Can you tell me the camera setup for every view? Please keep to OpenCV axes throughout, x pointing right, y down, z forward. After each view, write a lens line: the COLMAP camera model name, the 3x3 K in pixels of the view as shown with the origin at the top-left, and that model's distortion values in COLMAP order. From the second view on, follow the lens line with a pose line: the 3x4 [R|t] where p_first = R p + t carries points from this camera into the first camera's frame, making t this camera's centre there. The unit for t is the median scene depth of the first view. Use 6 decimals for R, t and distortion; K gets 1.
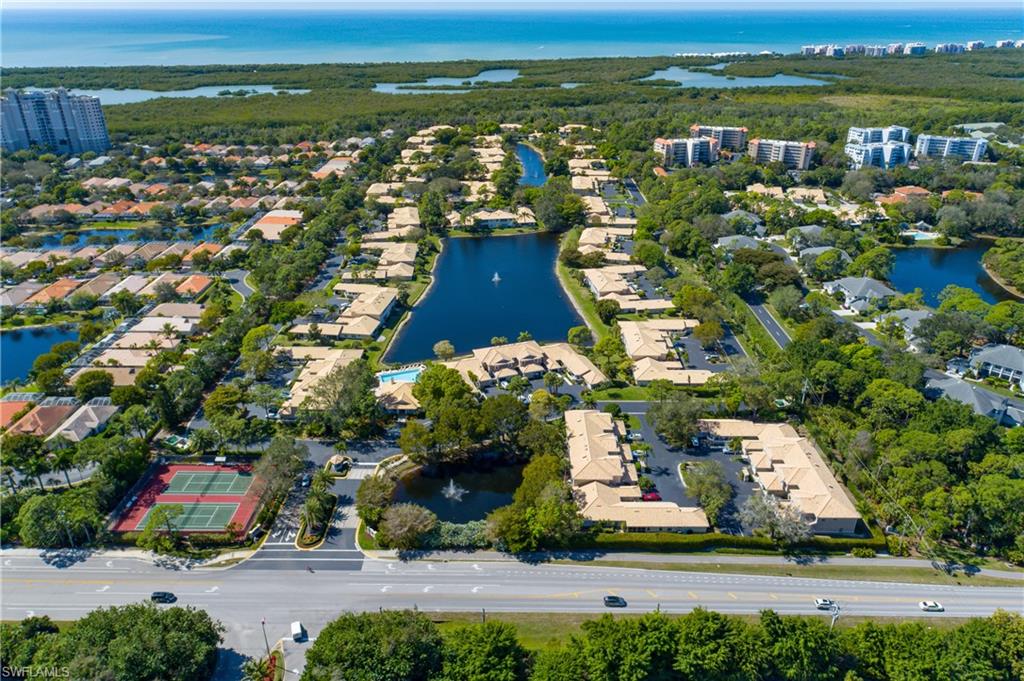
lens RADIAL K [[716.2, 0, 512.0], [0, 716.2, 340.5], [0, 0, 1]] dist [0.004819, 0.005799]
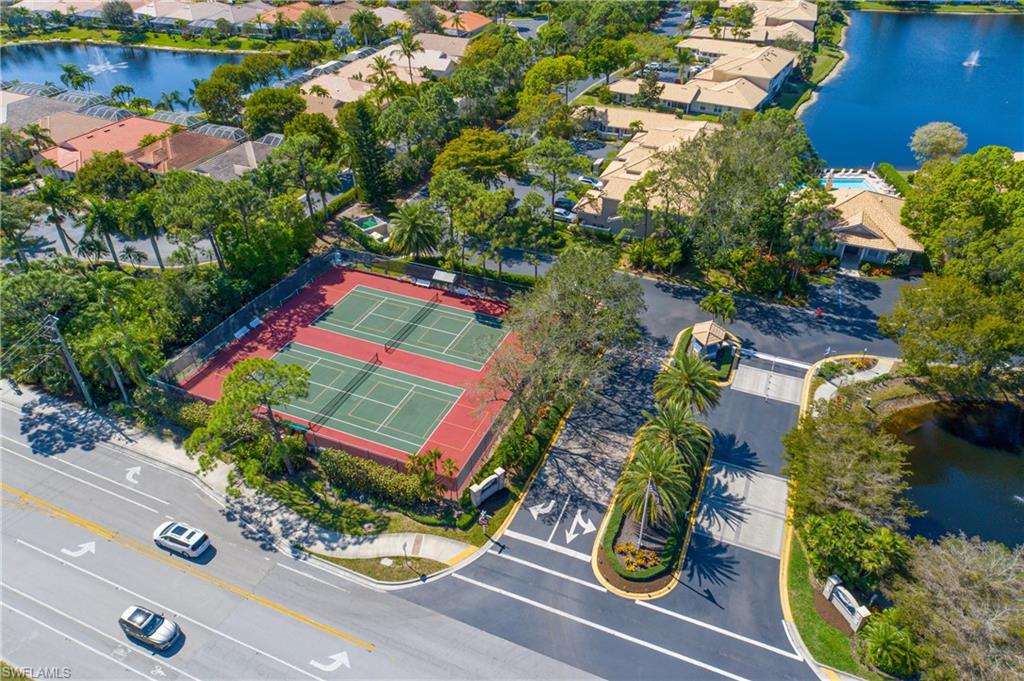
lens RADIAL K [[716.2, 0, 512.0], [0, 716.2, 340.5], [0, 0, 1]] dist [0.004819, 0.005799]
pose [[0.923661, 0.216526, -0.316176, -0.214845], [-0.158204, 0.966936, 0.200014, 0.106419], [0.349030, -0.134725, 0.927377, 0.587614]]
